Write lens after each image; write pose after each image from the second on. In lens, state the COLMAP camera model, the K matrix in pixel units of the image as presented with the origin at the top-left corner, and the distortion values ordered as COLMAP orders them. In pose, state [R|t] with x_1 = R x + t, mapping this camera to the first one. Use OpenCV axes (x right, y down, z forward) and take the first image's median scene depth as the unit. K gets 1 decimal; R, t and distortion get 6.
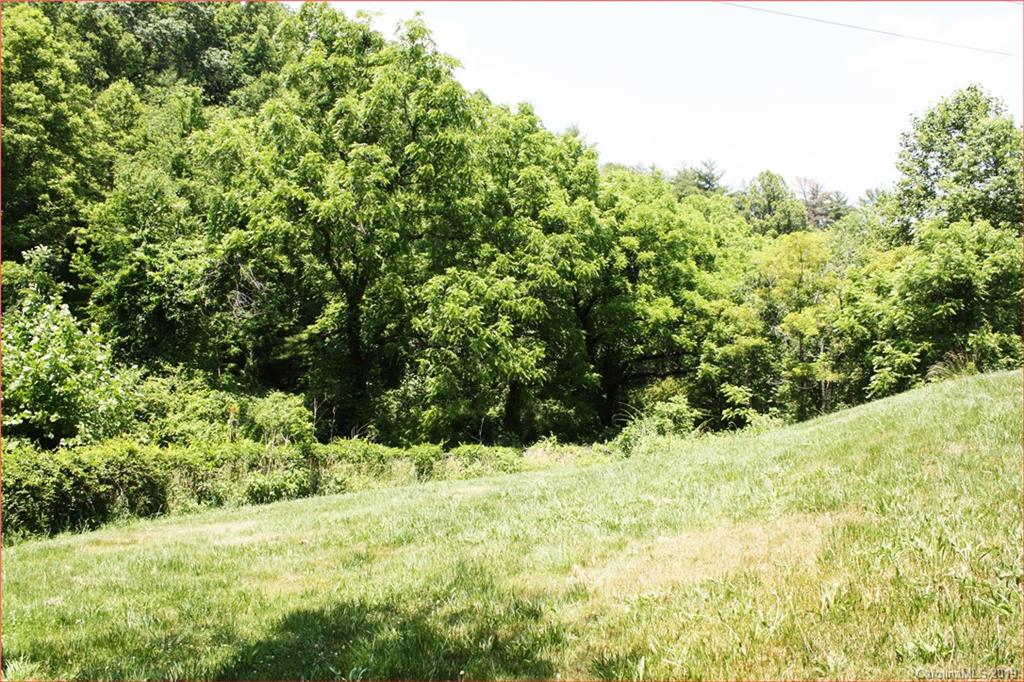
lens RADIAL K [[869.4, 0, 511.7], [0, 869.4, 334.2], [0, 0, 1]] dist [-0.144772, 0.110170]
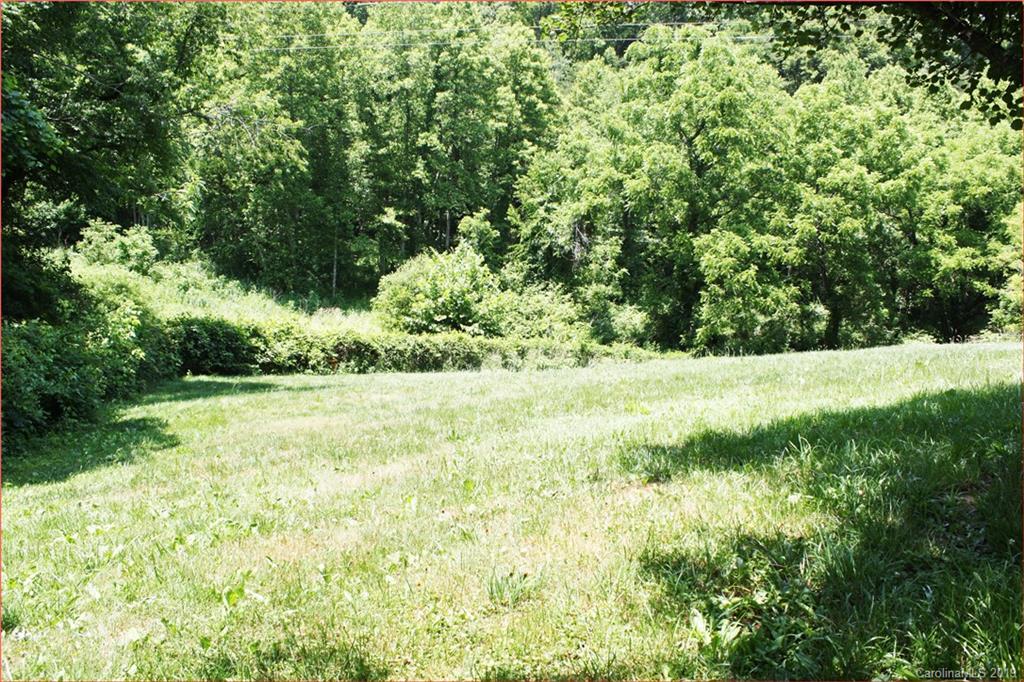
lens RADIAL K [[869.4, 0, 510.9], [0, 869.4, 340.9], [0, 0, 1]] dist [-0.144772, 0.110170]
pose [[0.778312, 0.103974, -0.619209, 0.528000], [-0.022106, 0.990120, 0.138470, -0.080197], [0.627488, -0.094085, 0.772921, -0.277581]]
